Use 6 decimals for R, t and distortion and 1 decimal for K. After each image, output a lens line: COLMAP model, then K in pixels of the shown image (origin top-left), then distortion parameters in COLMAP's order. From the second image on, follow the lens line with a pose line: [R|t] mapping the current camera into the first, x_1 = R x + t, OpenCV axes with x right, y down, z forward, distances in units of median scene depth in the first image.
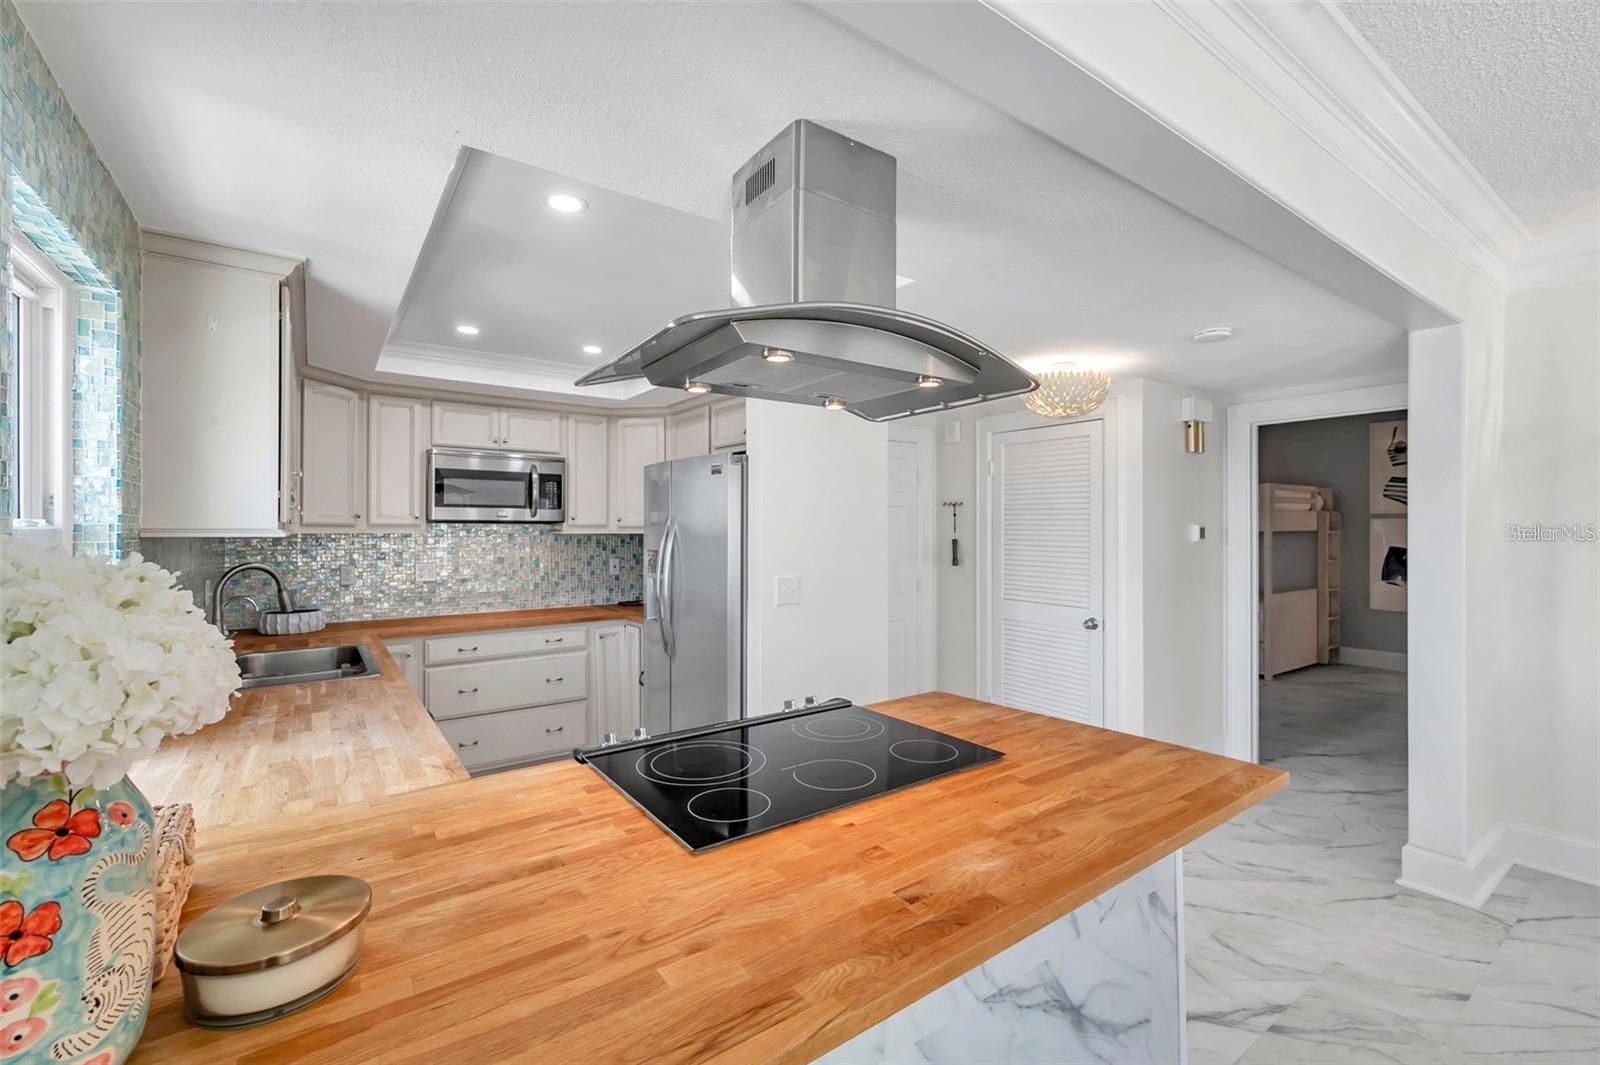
lens RADIAL K [[681.4, 0, 799.2], [0, 681.4, 529.4], [0, 0, 1]] dist [0.001090, 0.000583]
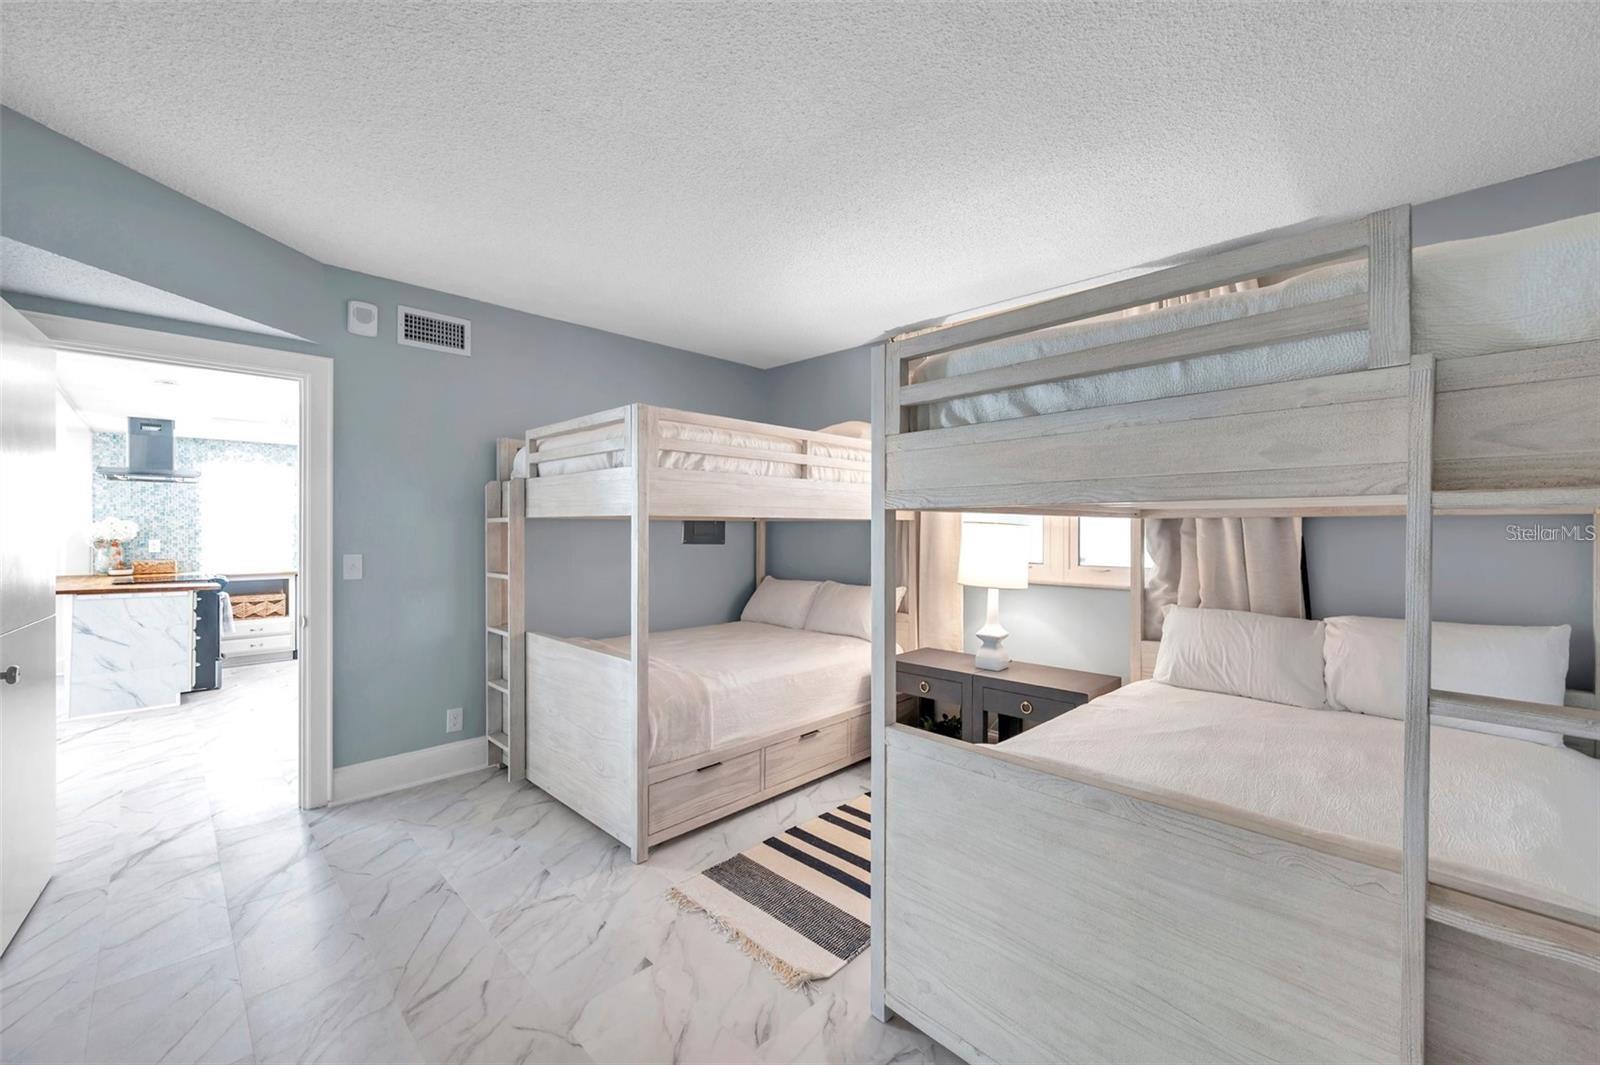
lens RADIAL K [[630.1, 0, 800.0], [0, 630.1, 532.5], [0, 0, 1]] dist [-0.001454, -0.000158]
pose [[0.173595, 0.004450, -0.984807, 1.666809], [-0.004797, 0.999982, 0.003673, 0.024748], [0.984805, 0.004087, 0.173613, 1.613324]]
